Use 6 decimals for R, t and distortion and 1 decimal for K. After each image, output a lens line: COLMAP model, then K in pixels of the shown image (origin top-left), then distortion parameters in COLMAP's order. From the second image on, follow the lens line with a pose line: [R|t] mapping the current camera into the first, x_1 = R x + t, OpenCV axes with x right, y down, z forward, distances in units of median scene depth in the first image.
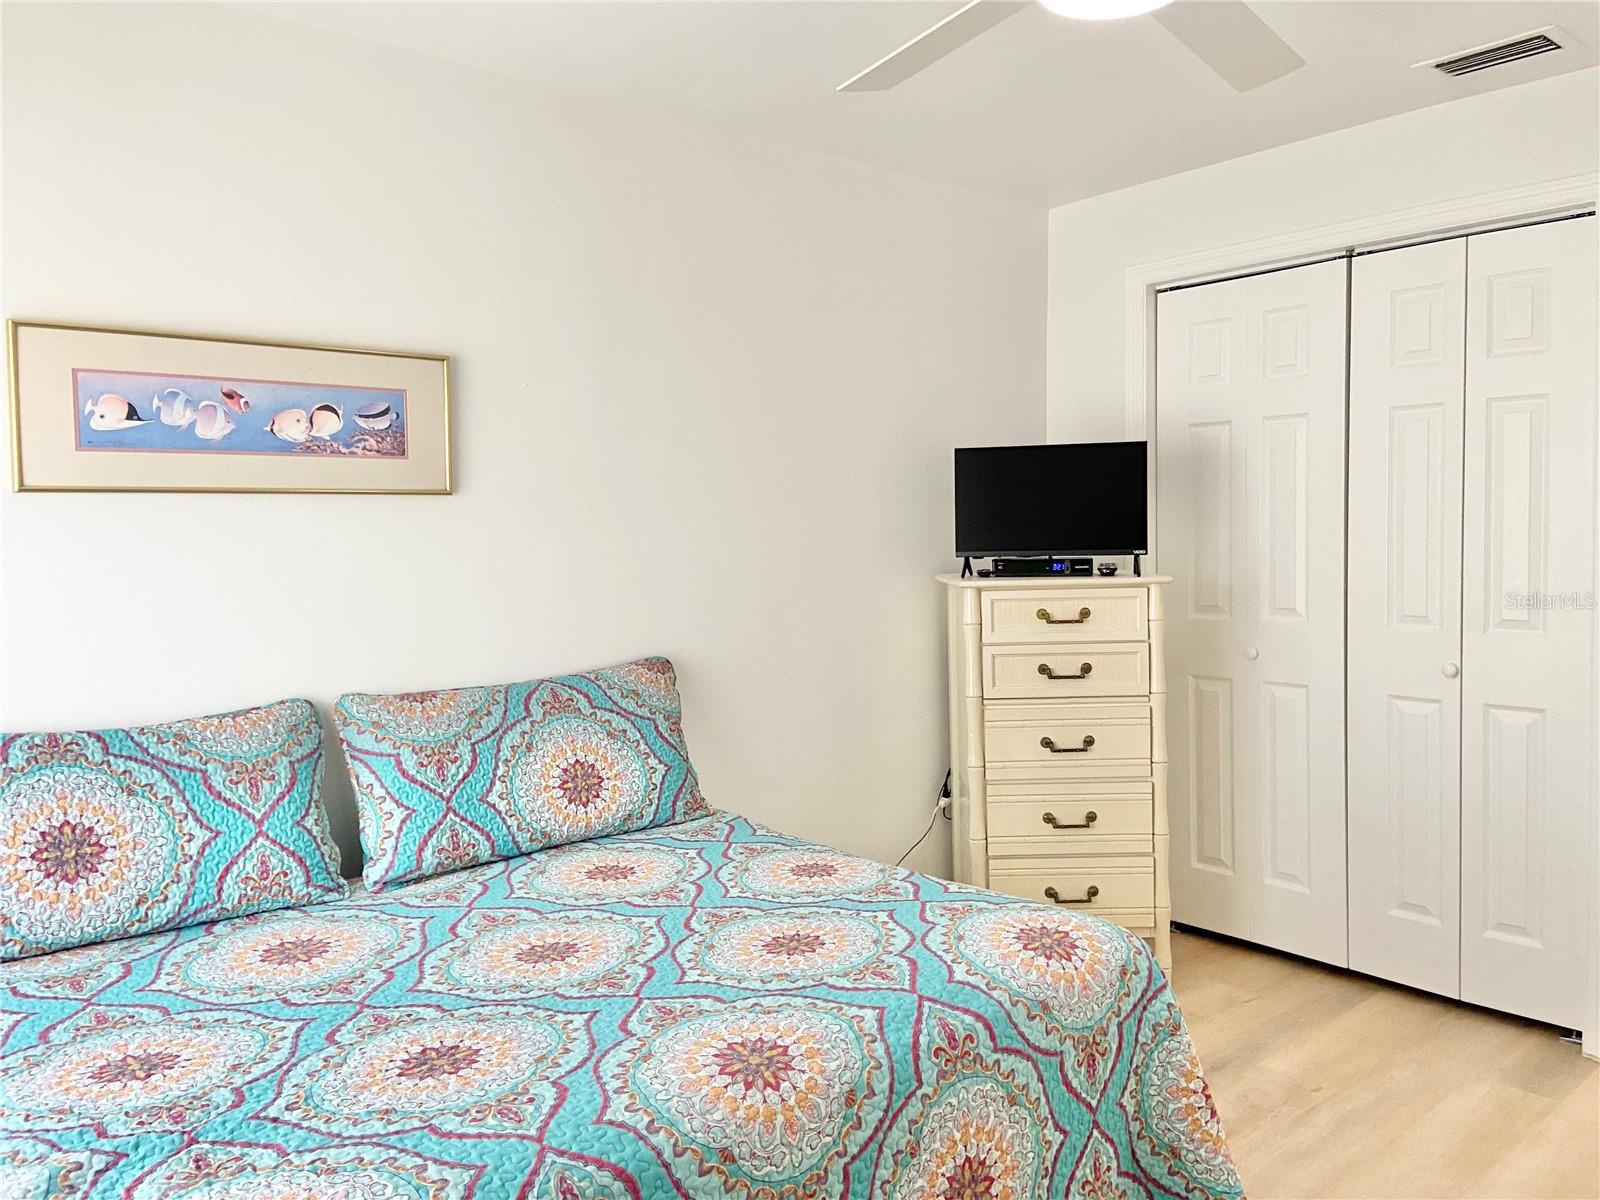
lens RADIAL K [[1195.8, 0, 807.0], [0, 1195.8, 590.1], [0, 0, 1]] dist [0.119619, -0.159685]
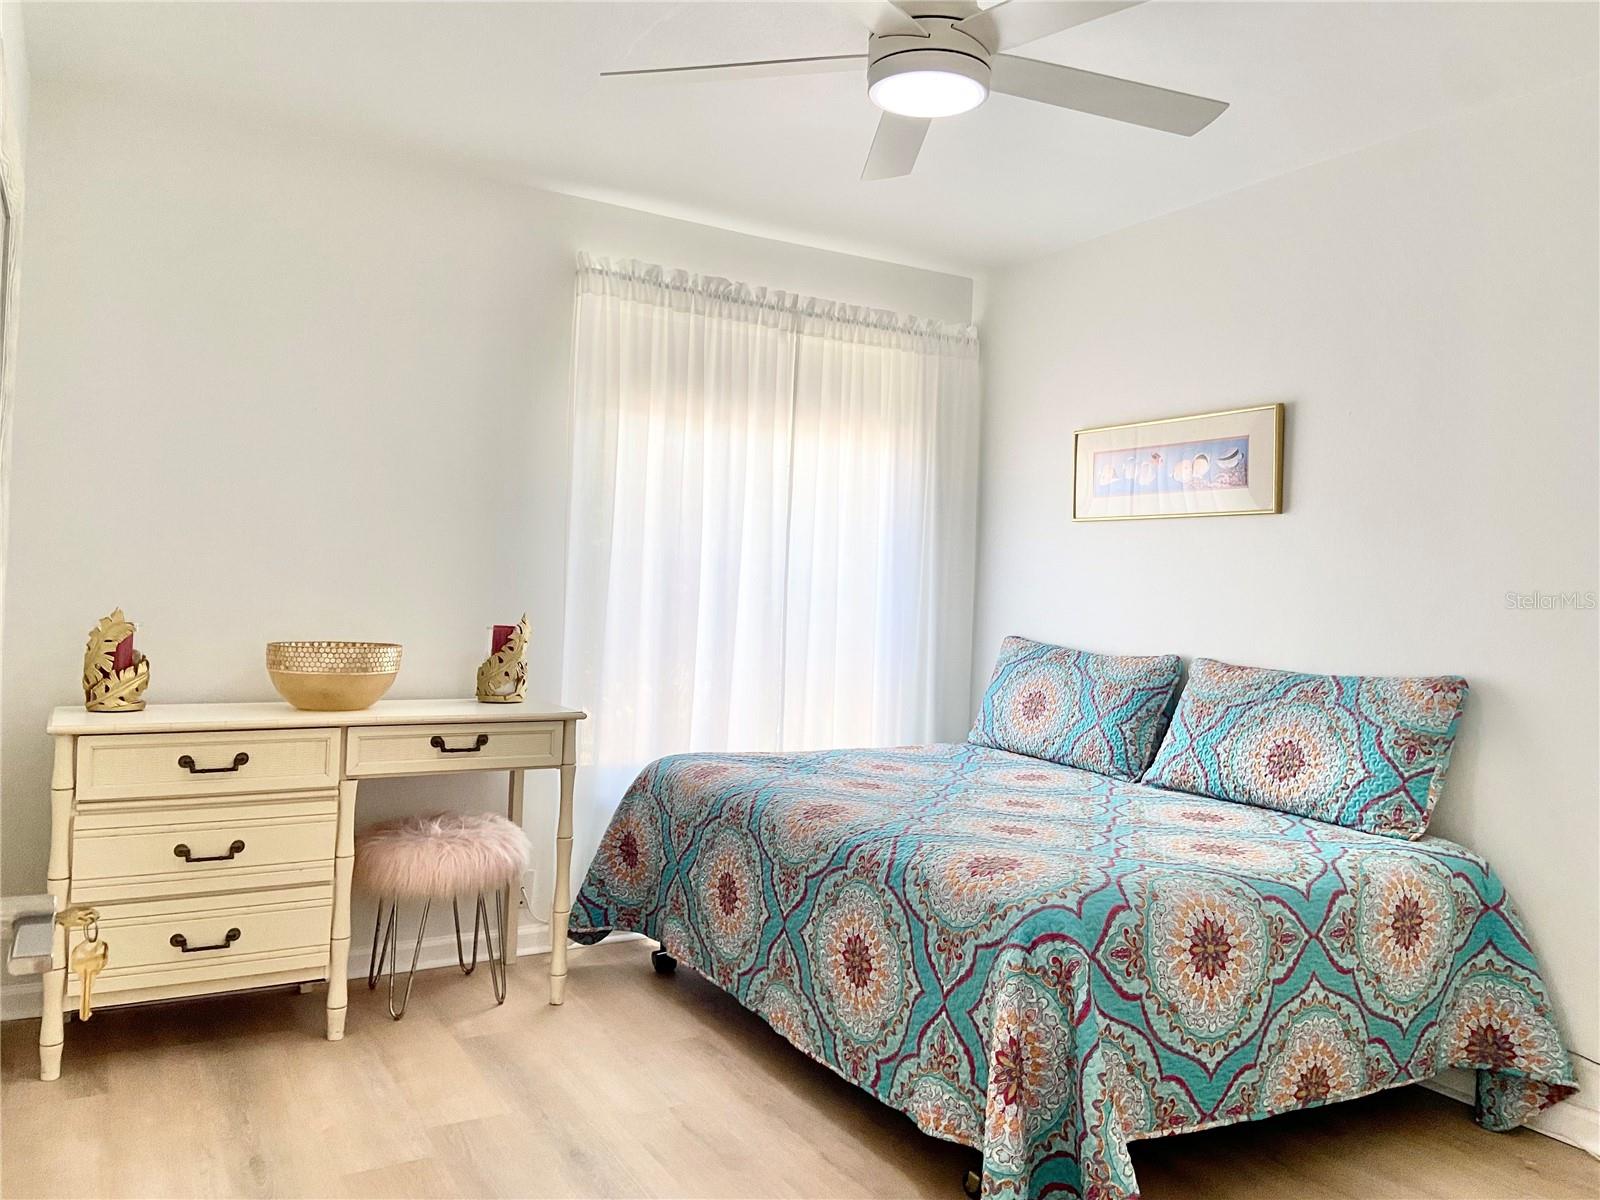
lens RADIAL K [[1195.8, 0, 807.0], [0, 1195.8, 590.1], [0, 0, 1]] dist [0.119619, -0.159685]
pose [[-0.173295, 0.015352, -0.984750, 1.156711], [-0.087044, 0.995727, 0.030841, 0.004520], [0.981016, 0.091061, -0.171218, 0.840118]]
